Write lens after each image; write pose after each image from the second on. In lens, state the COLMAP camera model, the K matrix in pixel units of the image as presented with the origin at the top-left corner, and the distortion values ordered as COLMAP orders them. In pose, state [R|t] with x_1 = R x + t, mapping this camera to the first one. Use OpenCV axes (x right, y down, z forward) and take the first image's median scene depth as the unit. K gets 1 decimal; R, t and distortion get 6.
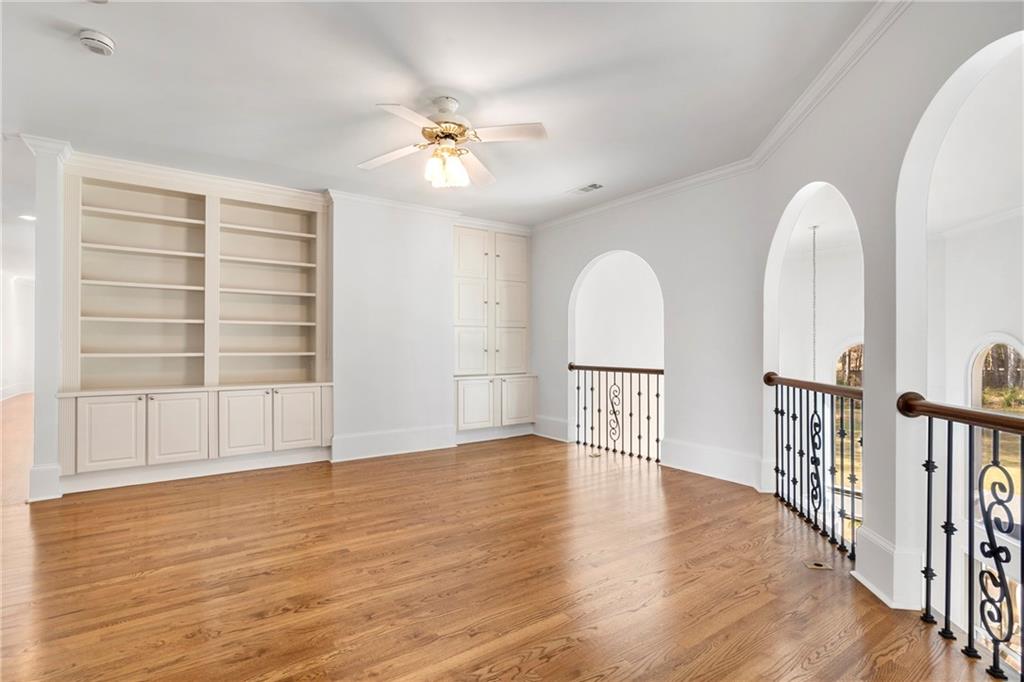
lens RADIAL K [[476.0, 0, 504.7], [0, 476.0, 345.2], [0, 0, 1]] dist [-0.004672, -0.000370]
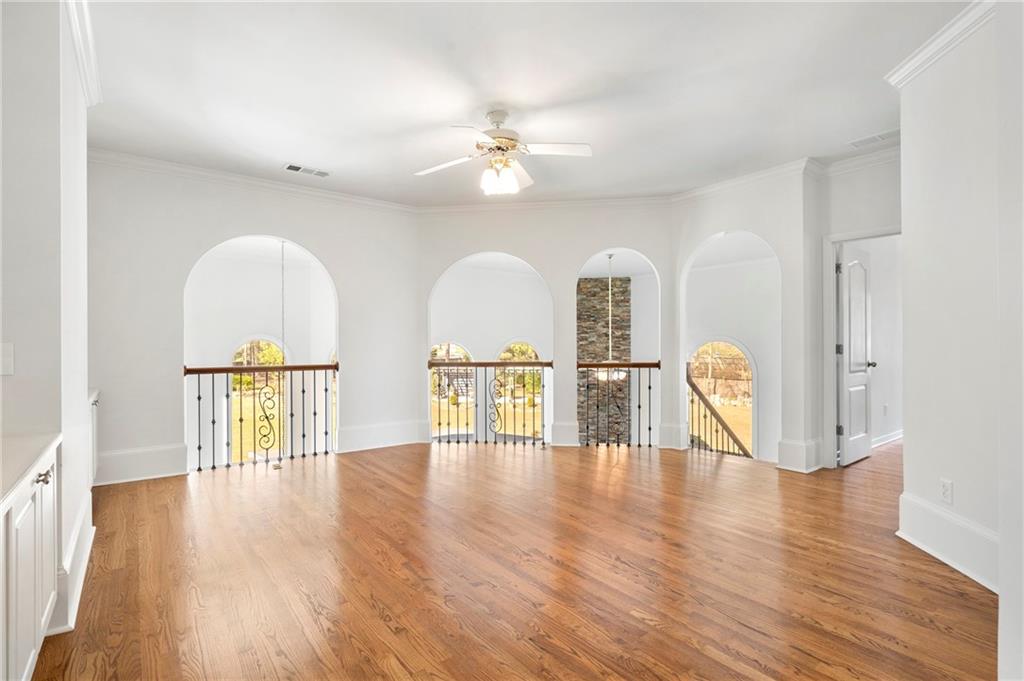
lens RADIAL K [[520.6, 0, 506.5], [0, 520.6, 340.8], [0, 0, 1]] dist [0.001424, 0.001488]
pose [[-0.047649, 0.007040, 0.998839, -0.836911], [-0.001042, 0.999974, -0.007098, 0.005606], [-0.998864, -0.001379, -0.047641, 0.665157]]
